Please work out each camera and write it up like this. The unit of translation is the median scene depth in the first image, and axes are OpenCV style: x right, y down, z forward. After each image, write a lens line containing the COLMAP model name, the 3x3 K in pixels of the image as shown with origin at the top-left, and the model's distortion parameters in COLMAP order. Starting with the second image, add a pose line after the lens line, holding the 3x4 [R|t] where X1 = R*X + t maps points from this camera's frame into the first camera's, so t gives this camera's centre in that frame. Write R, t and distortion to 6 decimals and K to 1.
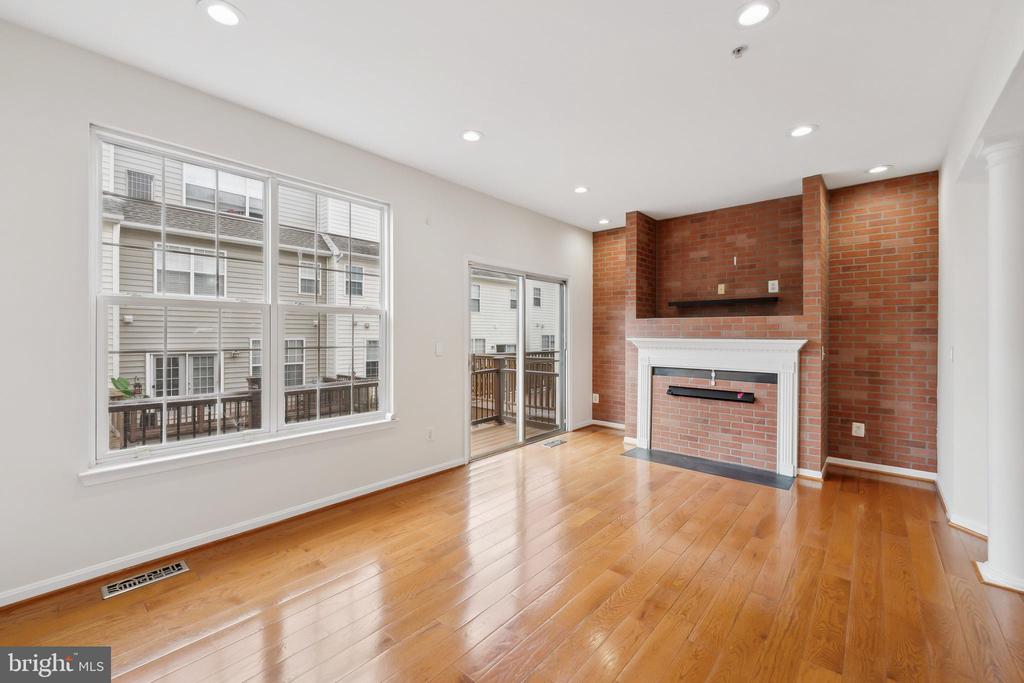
lens RADIAL K [[405.6, 0, 491.9], [0, 405.6, 336.8], [0, 0, 1]] dist [-0.000394, -0.000086]
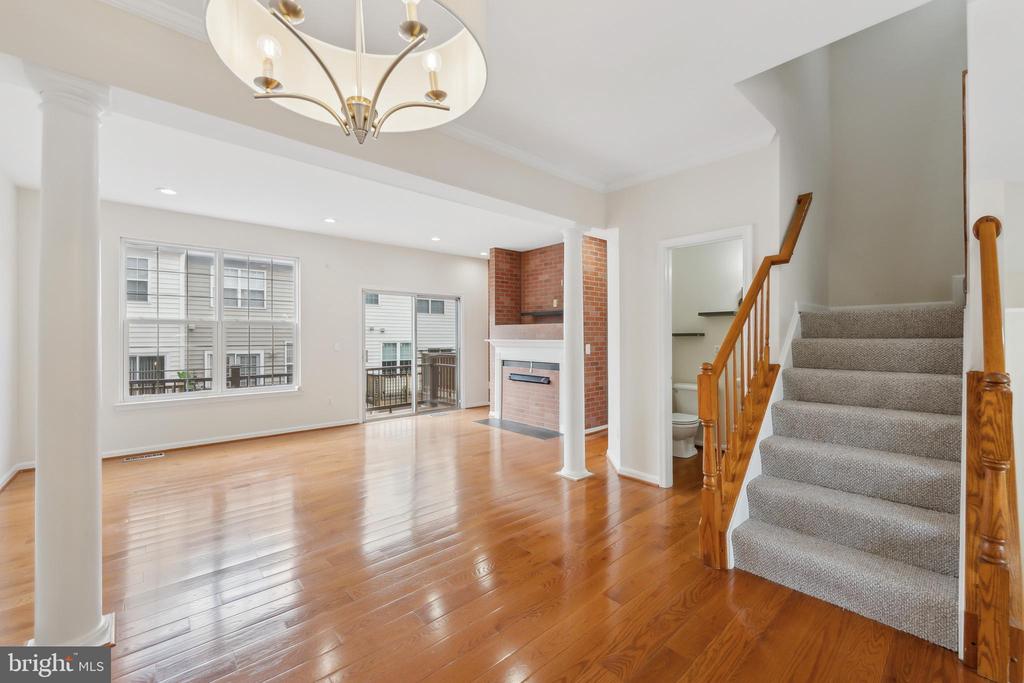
lens RADIAL K [[416.1, 0, 510.6], [0, 416.1, 337.1], [0, 0, 1]] dist [-0.002698, -0.000546]
pose [[0.992157, -0.005901, -0.124862, 0.588888], [0.005136, 0.999966, -0.006446, 0.004918], [0.124896, 0.005754, 0.992153, -0.403682]]
